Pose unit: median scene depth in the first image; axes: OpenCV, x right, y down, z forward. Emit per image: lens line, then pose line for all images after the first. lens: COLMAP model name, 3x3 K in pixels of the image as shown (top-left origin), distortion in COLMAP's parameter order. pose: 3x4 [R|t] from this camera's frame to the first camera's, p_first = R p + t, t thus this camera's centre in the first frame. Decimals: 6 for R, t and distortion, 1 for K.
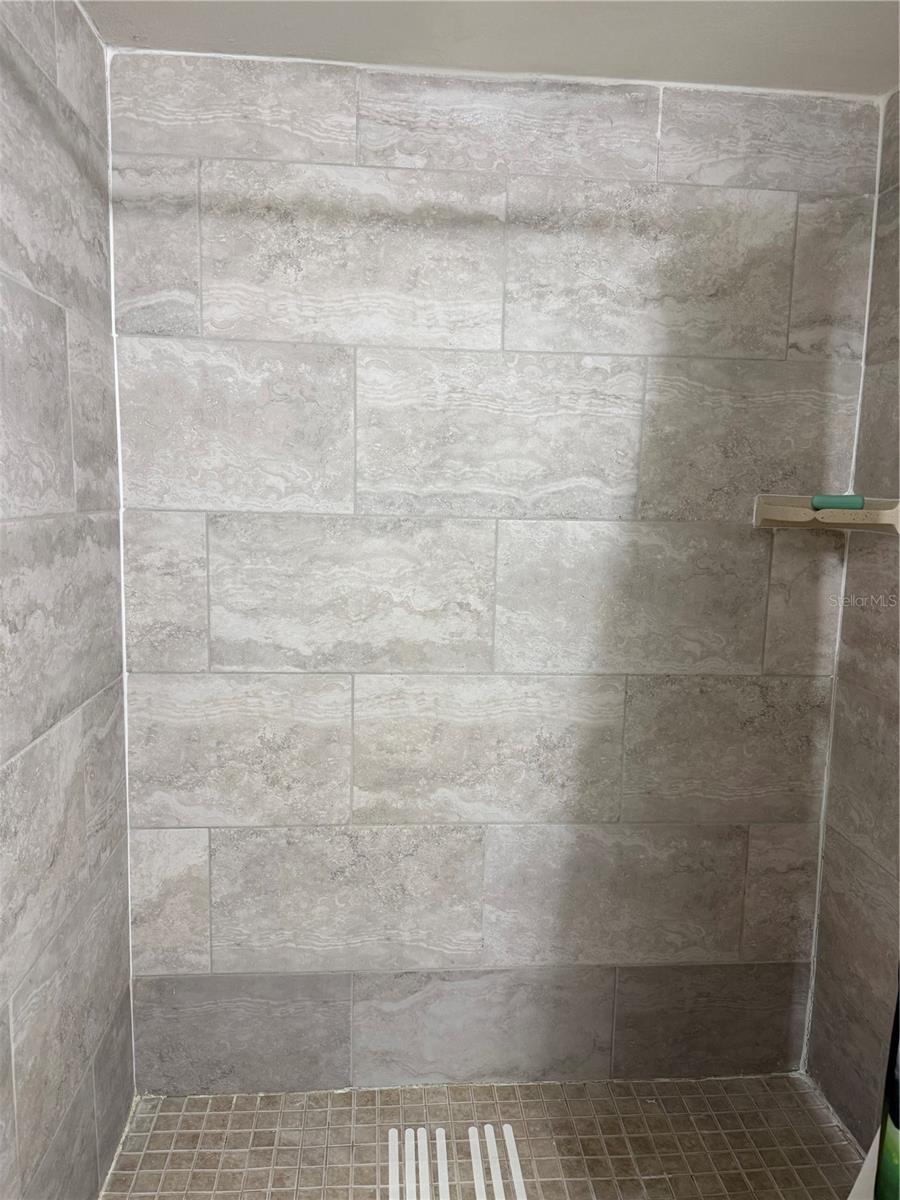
lens RADIAL K [[854.9, 0, 447.6], [0, 854.9, 600.8], [0, 0, 1]] dist [0.002620, -0.006863]
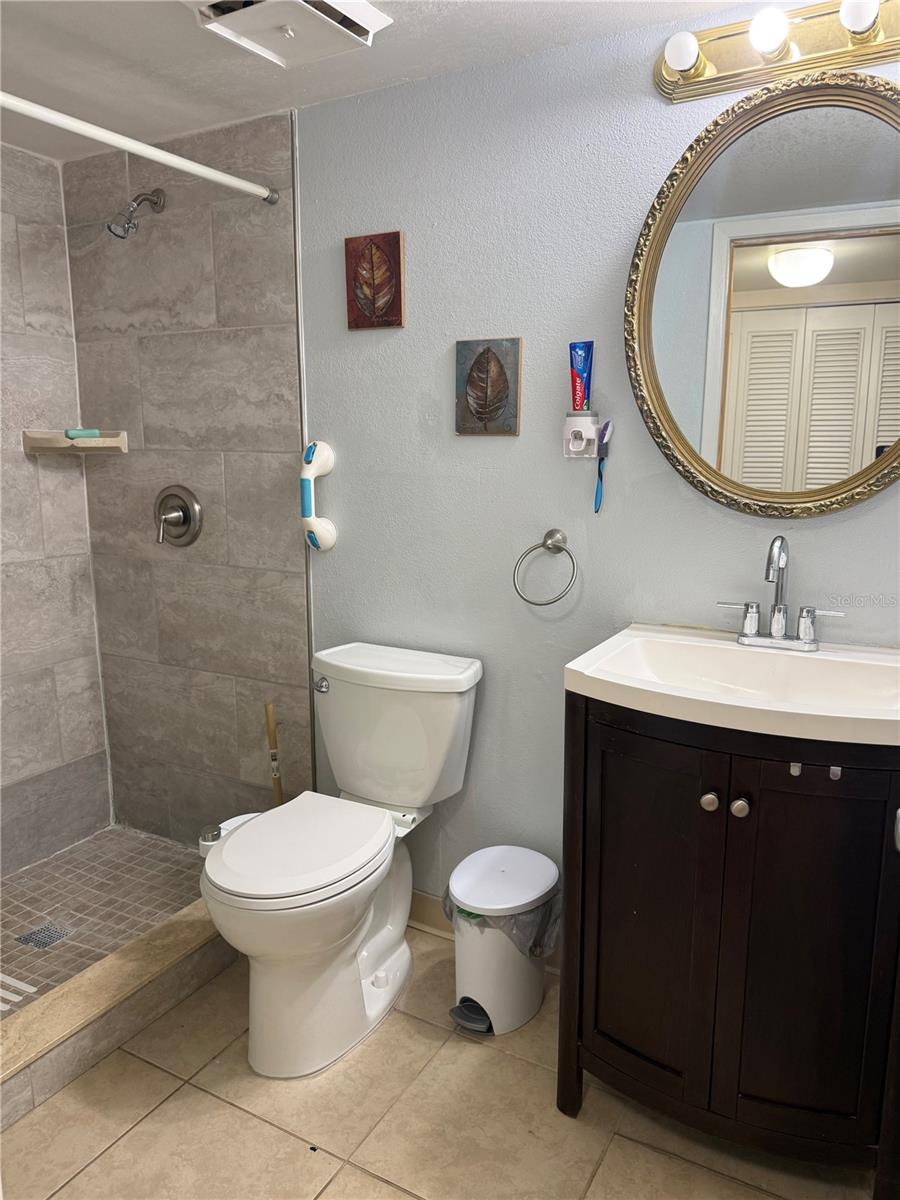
lens RADIAL K [[854.9, 0, 450.3], [0, 854.9, 601.8], [0, 0, 1]] dist [0.002620, -0.006863]
pose [[0.551860, -0.178947, 0.814511, -0.444901], [0.126170, 0.983379, 0.130563, 0.059008], [-0.824337, 0.030715, 0.565266, -0.368154]]
